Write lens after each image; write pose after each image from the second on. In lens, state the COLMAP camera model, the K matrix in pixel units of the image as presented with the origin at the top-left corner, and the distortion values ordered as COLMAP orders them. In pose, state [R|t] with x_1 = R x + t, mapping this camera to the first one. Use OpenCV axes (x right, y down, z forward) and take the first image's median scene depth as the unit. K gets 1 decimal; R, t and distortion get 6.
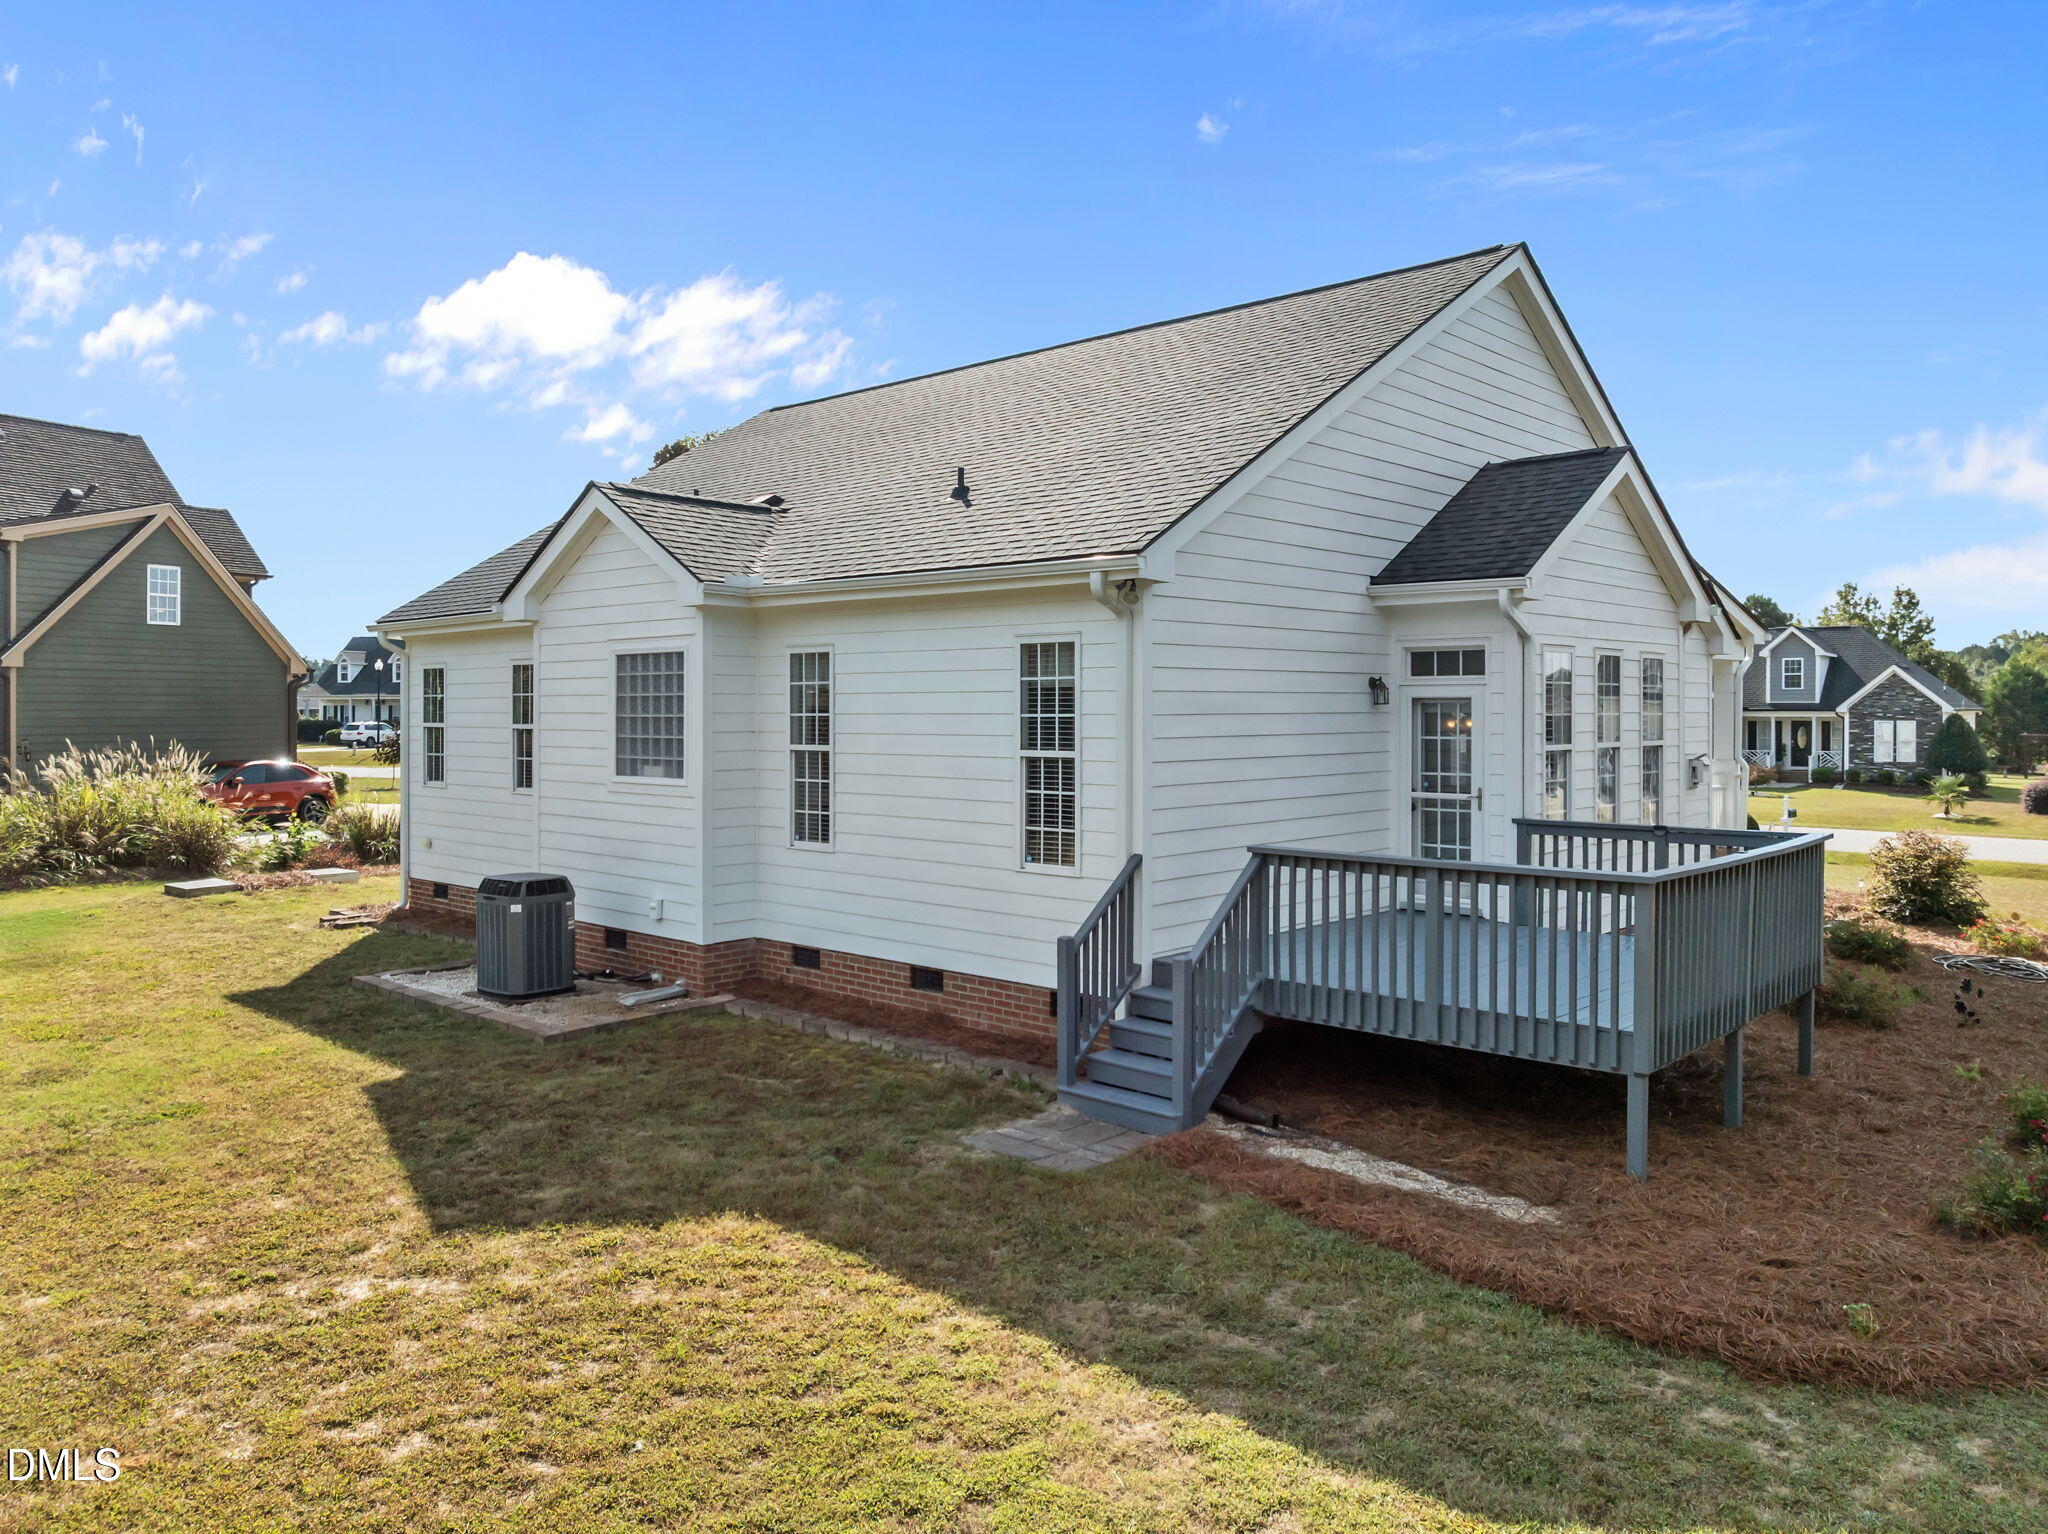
lens RADIAL K [[1441.3, 0, 1024.0], [0, 1441.3, 767.0], [0, 0, 1]] dist [-0.040849, 0.003674]
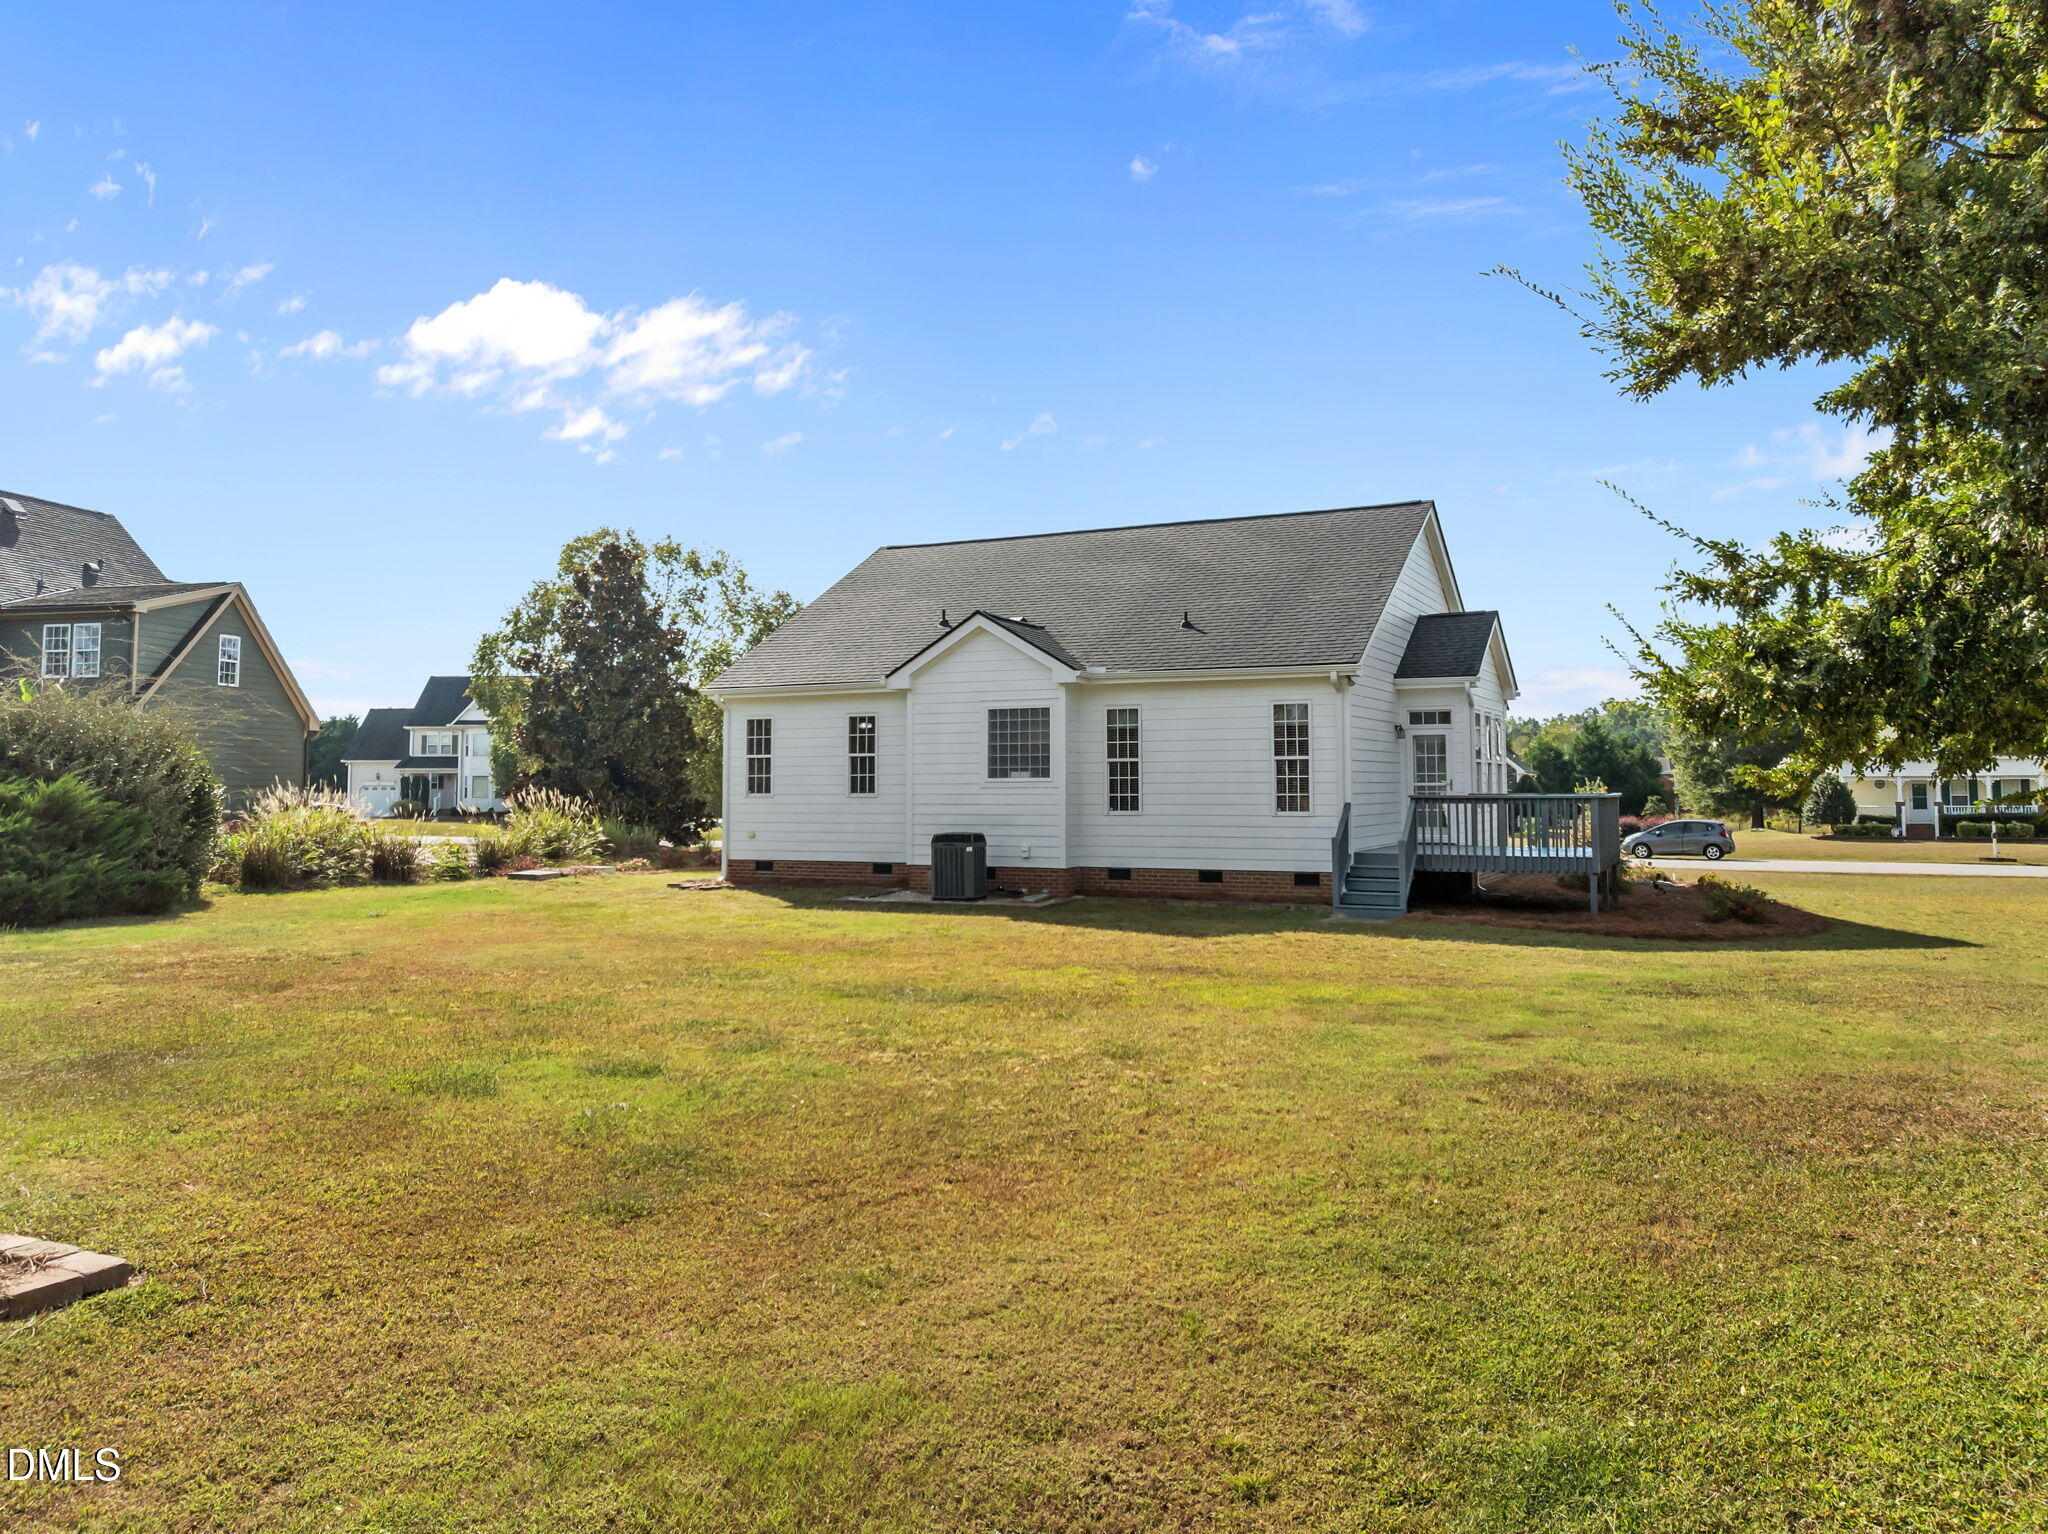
lens RADIAL K [[1441.3, 0, 1024.0], [0, 1441.3, 767.0], [0, 0, 1]] dist [-0.040849, 0.003674]
pose [[0.959004, 0.001973, 0.283385, -0.780267], [0.013917, 0.998441, -0.054050, 0.092090], [-0.283050, 0.055778, 0.957482, -0.721452]]
